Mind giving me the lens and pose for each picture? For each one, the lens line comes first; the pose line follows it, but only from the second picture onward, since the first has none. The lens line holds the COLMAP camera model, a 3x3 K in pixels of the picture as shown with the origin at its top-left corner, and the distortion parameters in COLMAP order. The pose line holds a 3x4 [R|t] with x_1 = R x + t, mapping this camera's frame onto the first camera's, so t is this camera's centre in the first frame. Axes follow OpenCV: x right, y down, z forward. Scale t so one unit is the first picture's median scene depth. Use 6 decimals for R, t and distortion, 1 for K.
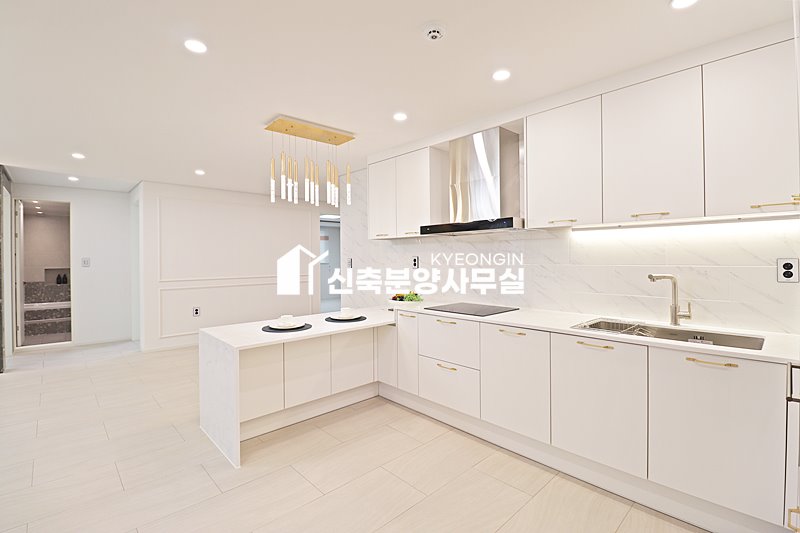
lens RADIAL K [[369.6, 0, 407.2], [0, 369.6, 256.0], [0, 0, 1]] dist [-0.004219, -0.009560]
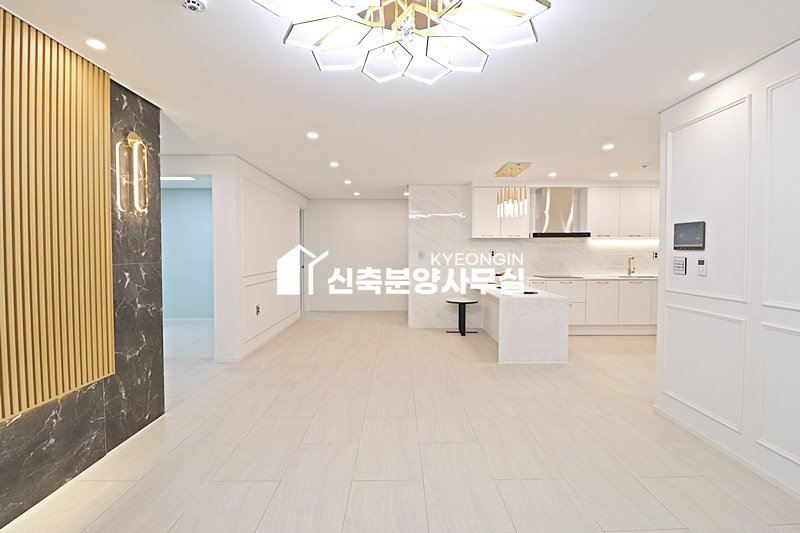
lens RADIAL K [[369.6, 0, 400.2], [0, 369.6, 258.3], [0, 0, 1]] dist [-0.004219, -0.009560]
pose [[0.698269, -0.009073, 0.715778, -1.919816], [-0.006796, 0.999791, 0.019302, 0.014468], [-0.715803, -0.018343, 0.698061, 0.248634]]
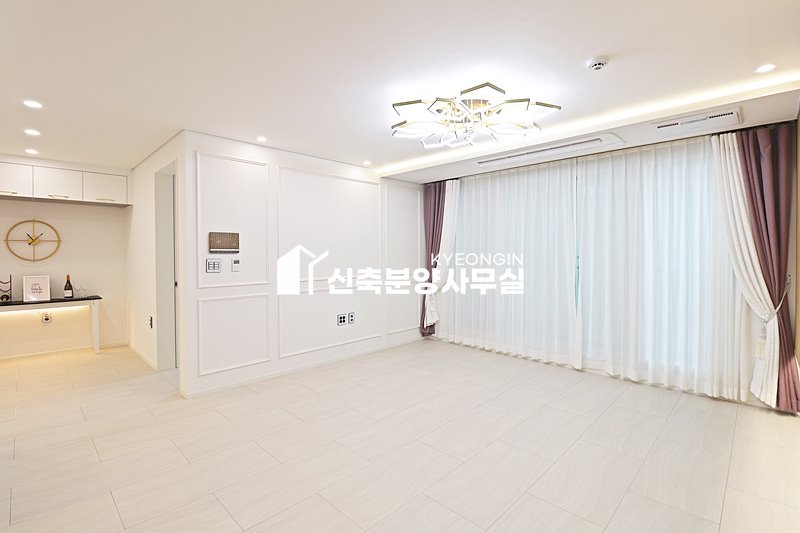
lens RADIAL K [[369.6, 0, 397.6], [0, 369.6, 260.1], [0, 0, 1]] dist [-0.004219, -0.009560]
pose [[-0.999855, 0.009491, -0.014119, -1.309724], [0.009140, 0.999653, 0.024692, 0.003755], [0.014348, 0.024559, -0.999595, 1.619694]]
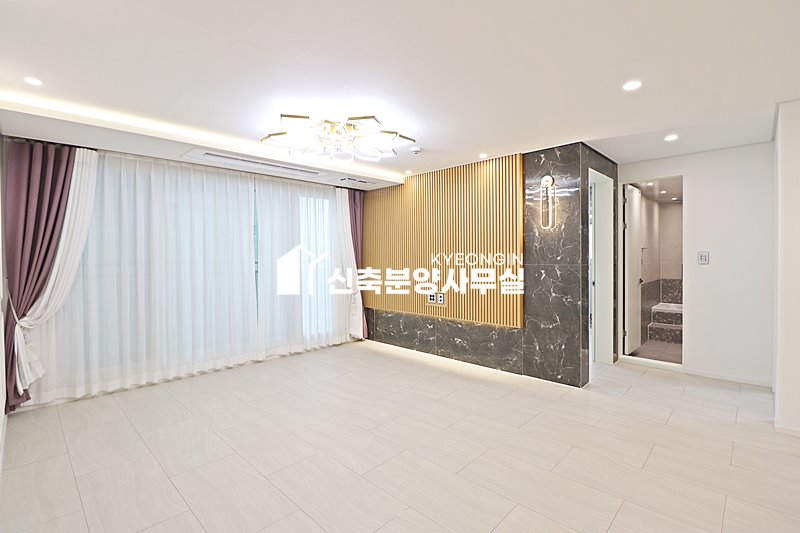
lens RADIAL K [[369.6, 0, 399.4], [0, 369.6, 254.6], [0, 0, 1]] dist [-0.004219, -0.009560]
pose [[0.019035, -0.000117, -0.999819, -0.392875], [0.009380, 0.999956, 0.000062, 0.008257], [0.999775, -0.009380, 0.019035, 0.789964]]
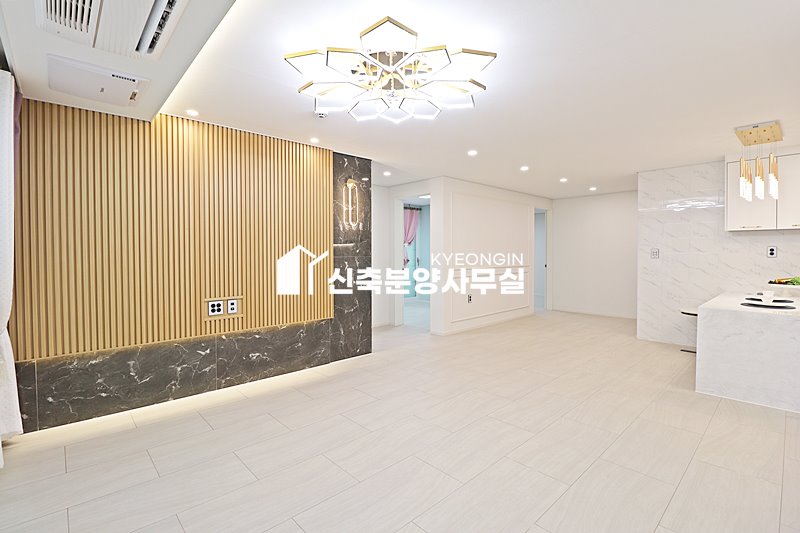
lens RADIAL K [[369.6, 0, 402.2], [0, 369.6, 255.3], [0, 0, 1]] dist [-0.004219, -0.009560]
pose [[0.999484, 0.003682, -0.031905, -1.463096], [-0.003295, 0.999920, 0.012175, 0.024454], [0.031947, -0.012064, 0.999417, -0.181410]]
